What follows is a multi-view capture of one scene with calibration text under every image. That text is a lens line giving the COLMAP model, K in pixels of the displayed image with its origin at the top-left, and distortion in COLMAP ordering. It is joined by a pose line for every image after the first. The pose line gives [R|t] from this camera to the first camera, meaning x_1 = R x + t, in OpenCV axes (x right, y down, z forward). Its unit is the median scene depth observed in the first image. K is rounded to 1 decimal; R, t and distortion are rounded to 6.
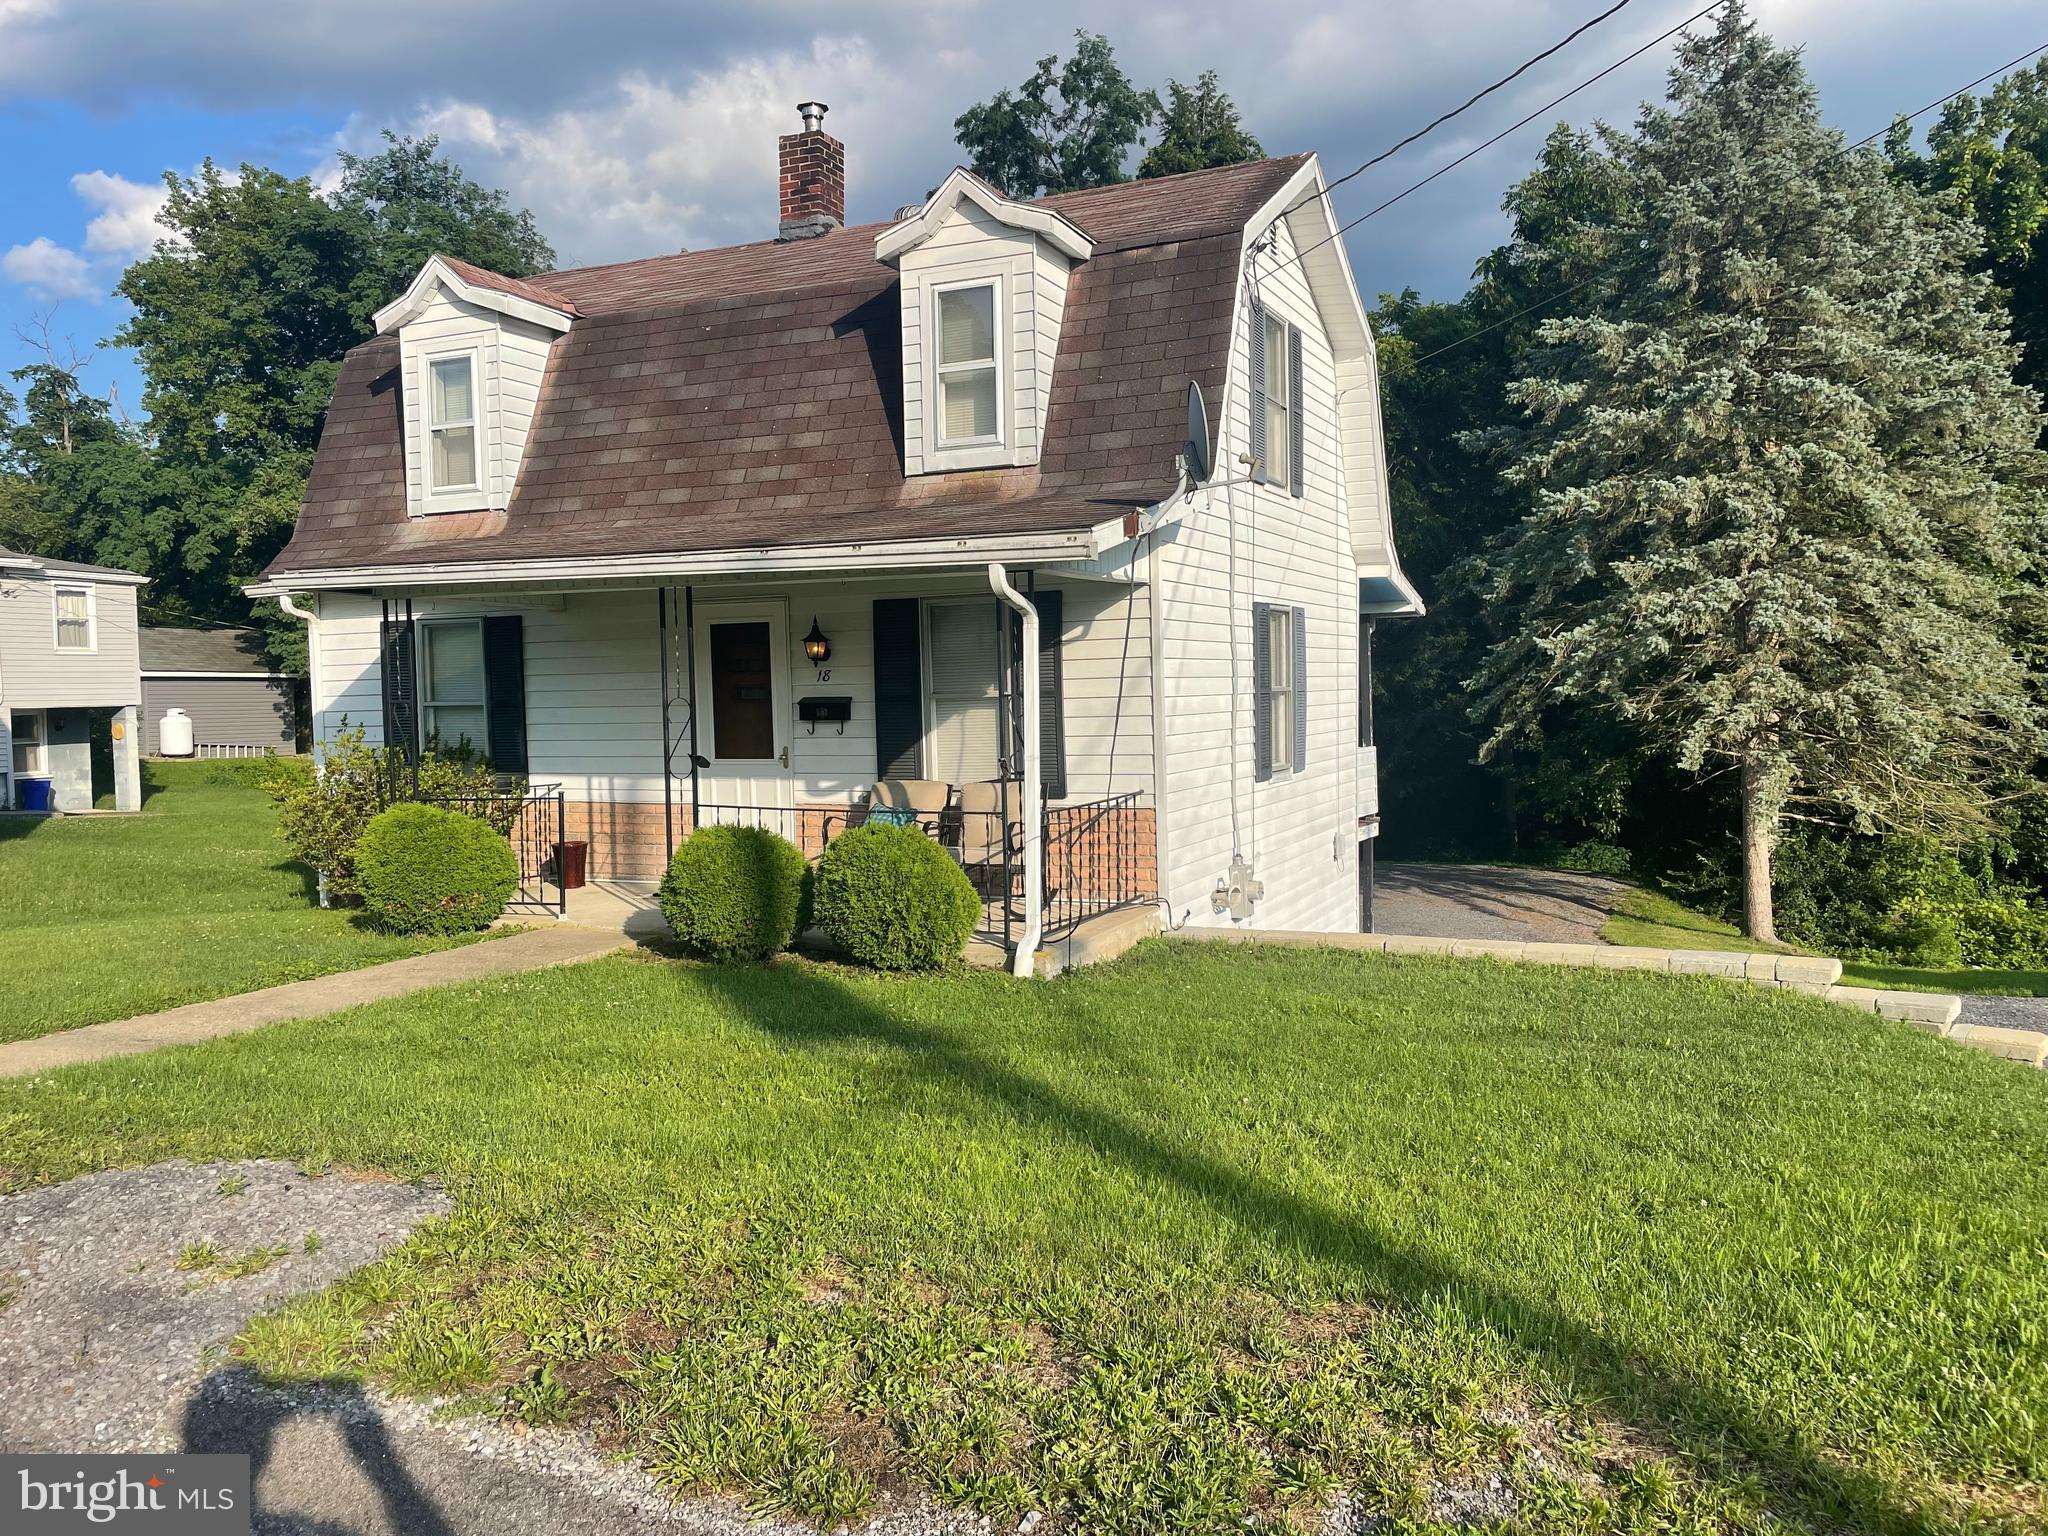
lens RADIAL K [[1533.8, 0, 1024.0], [0, 1533.8, 768.0], [0, 0, 1]] dist [-0.004253, -0.001467]
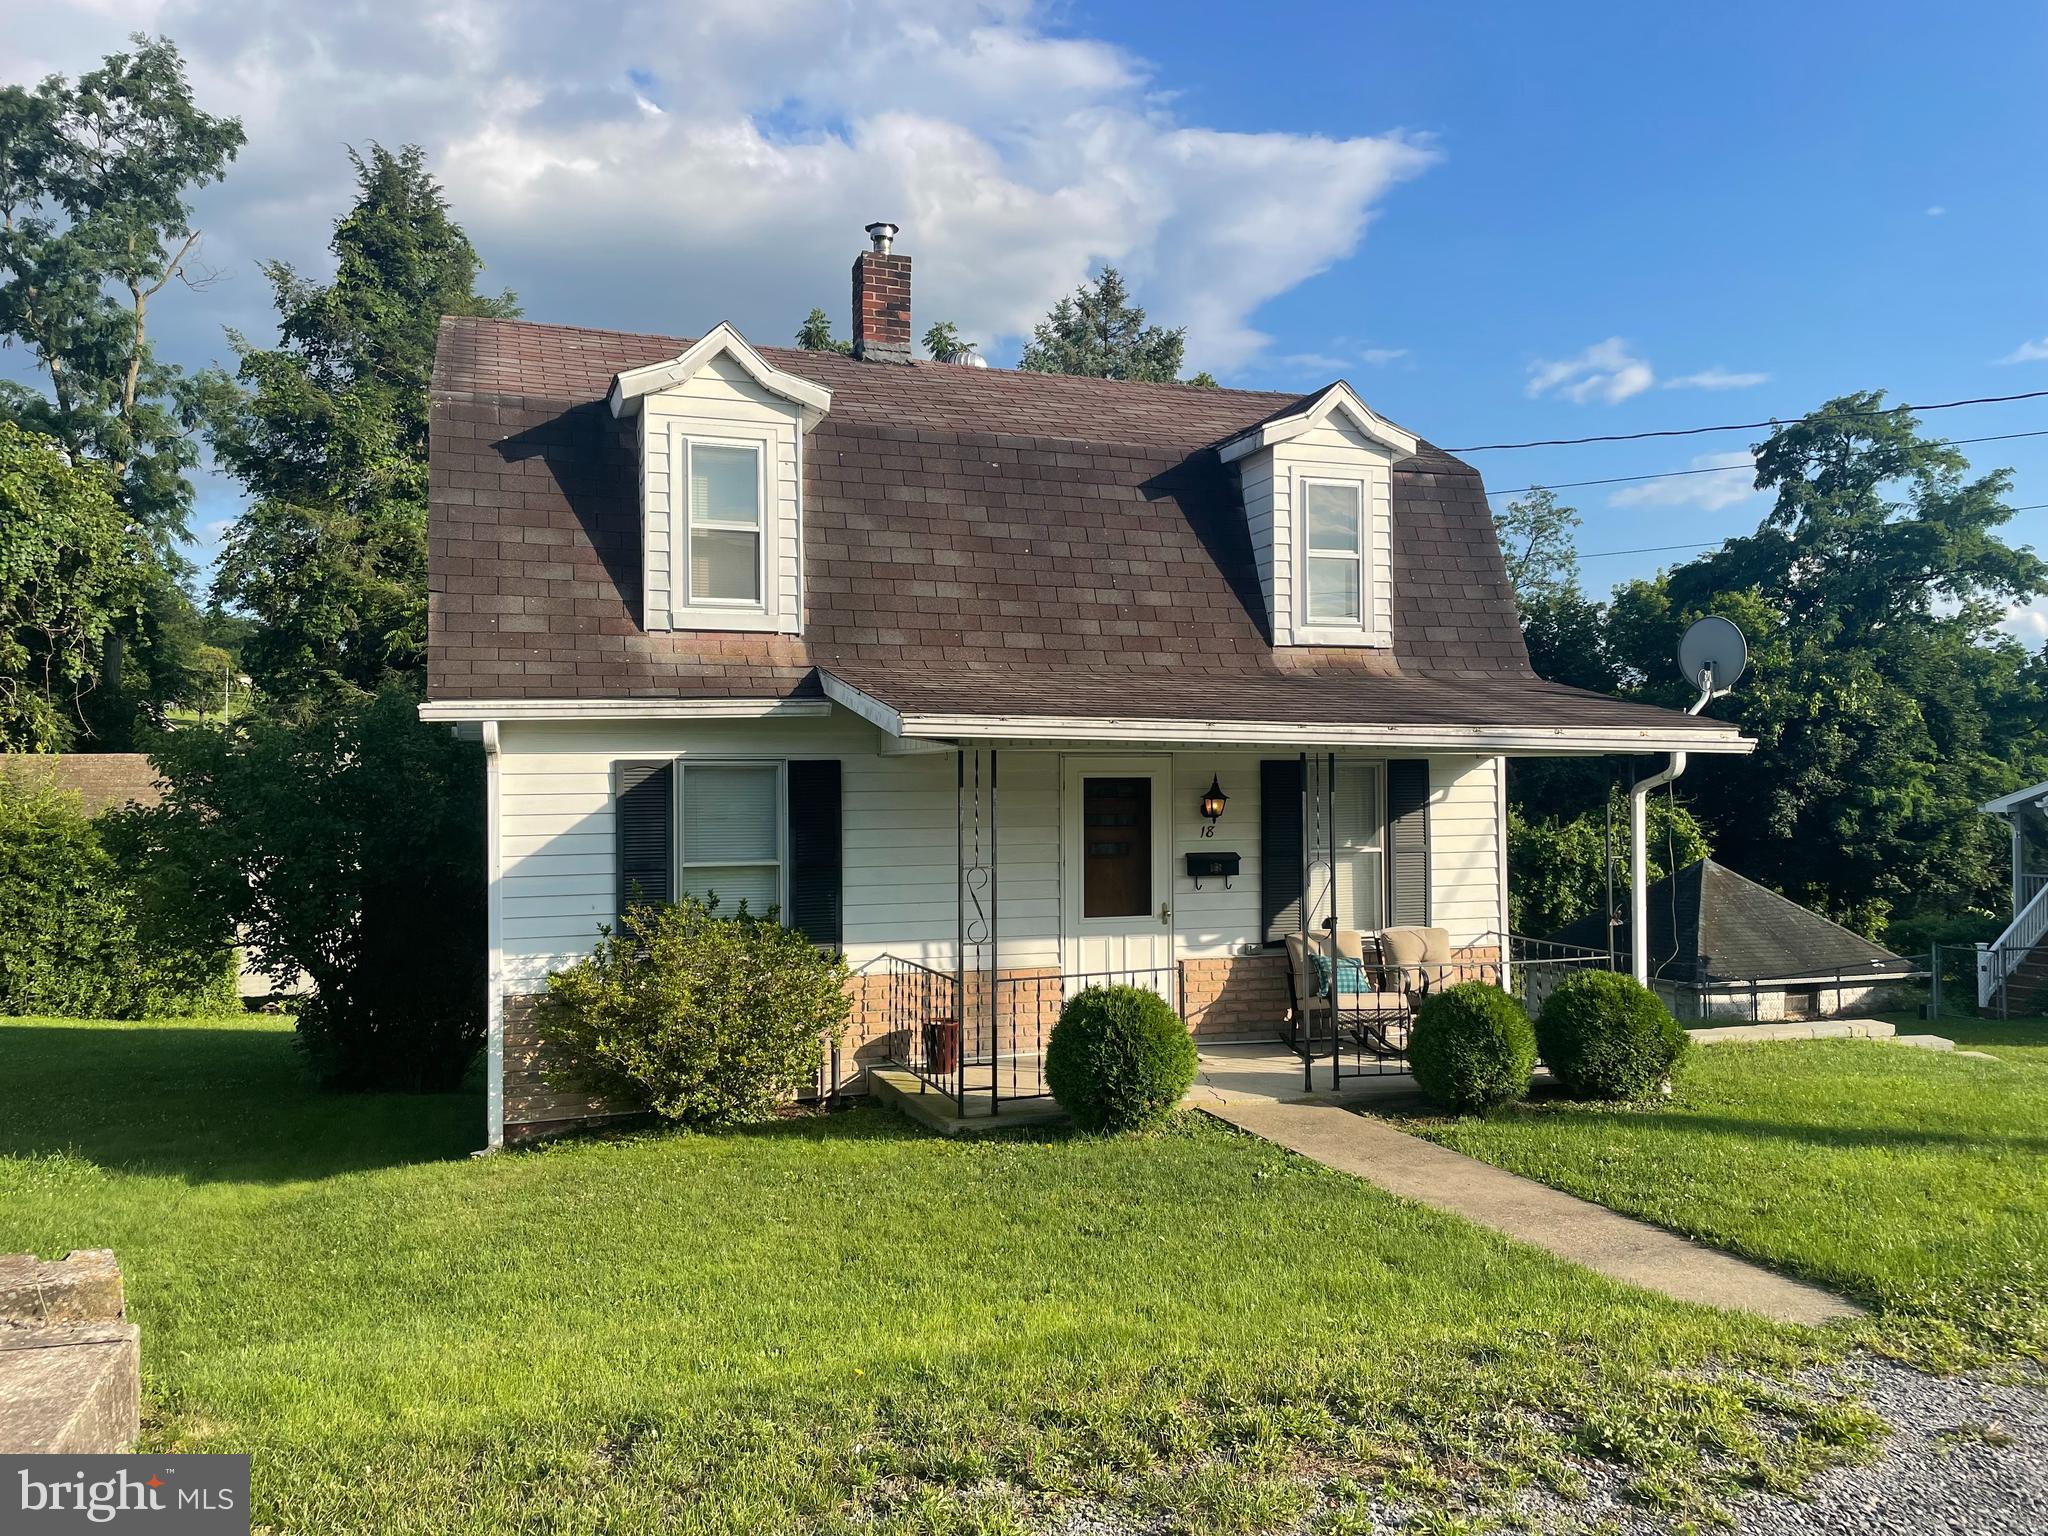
lens RADIAL K [[1591.1, 0, 1024.0], [0, 1591.1, 768.0], [0, 0, 1]] dist [0.040277, 0.000217]
pose [[0.728879, 0.024080, 0.684218, -0.913844], [0.032302, 0.997059, -0.069500, -0.031554], [-0.683880, 0.072759, 0.725958, 0.299573]]
